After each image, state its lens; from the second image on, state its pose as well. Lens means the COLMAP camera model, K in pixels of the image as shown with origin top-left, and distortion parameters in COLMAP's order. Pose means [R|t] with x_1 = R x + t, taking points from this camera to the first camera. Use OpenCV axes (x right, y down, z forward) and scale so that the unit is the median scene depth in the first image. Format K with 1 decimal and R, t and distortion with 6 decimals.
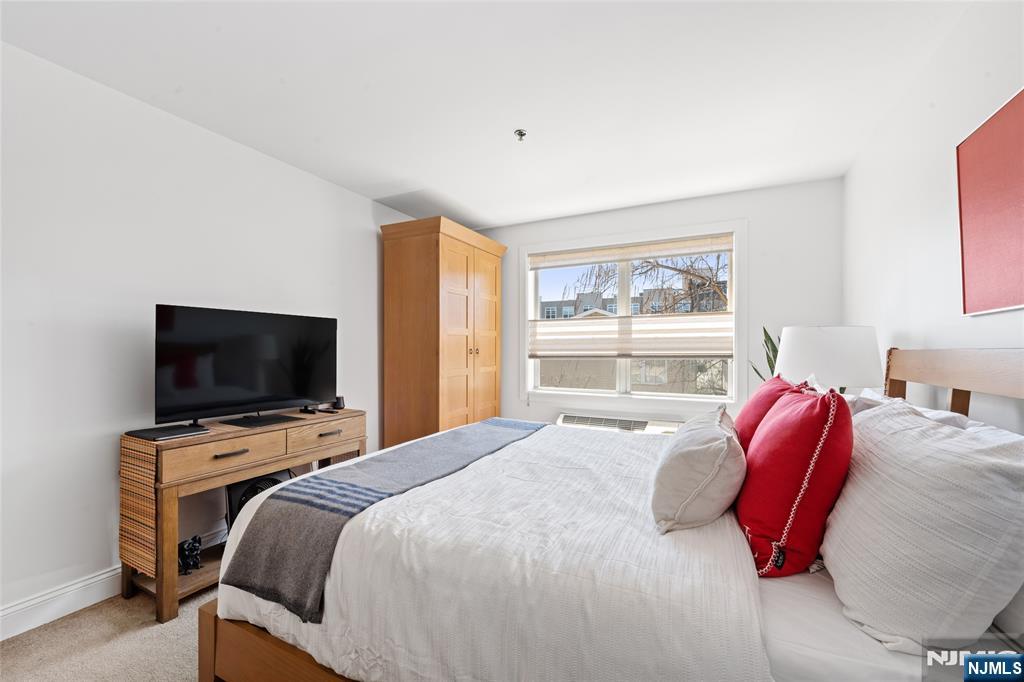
lens RADIAL K [[410.6, 0, 514.5], [0, 410.6, 348.9], [0, 0, 1]] dist [-0.007889, -0.001732]
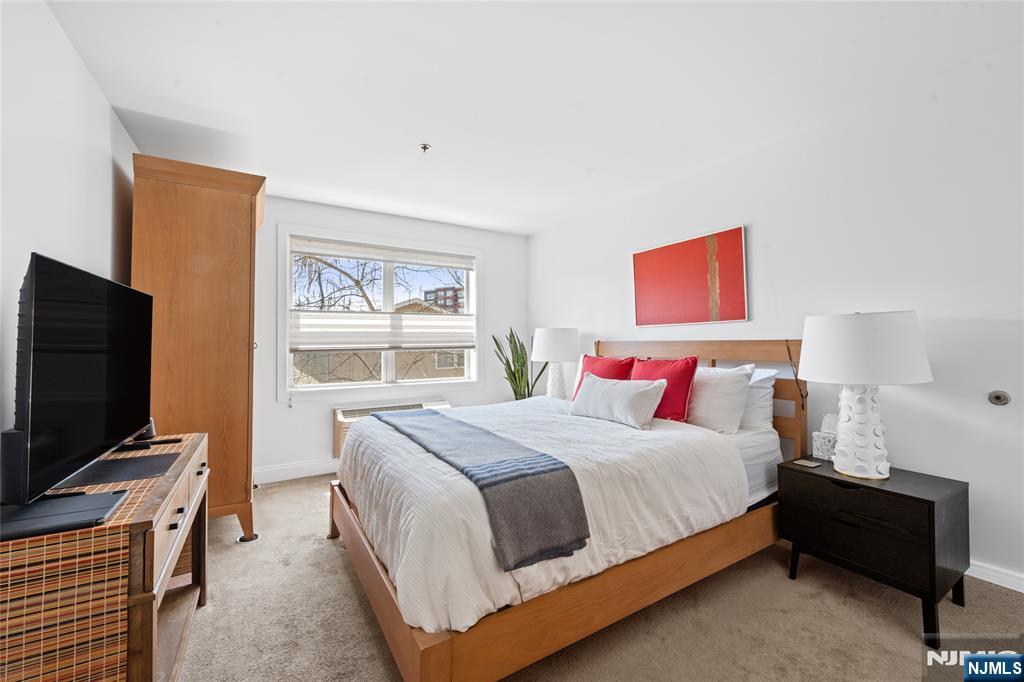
lens RADIAL K [[410.6, 0, 511.5], [0, 410.6, 333.7], [0, 0, 1]] dist [-0.007889, -0.001732]
pose [[0.543162, 0.015986, 0.839475, -0.487674], [0.005062, 0.999738, -0.022314, 0.004048], [-0.839612, 0.016369, 0.542939, 0.133931]]
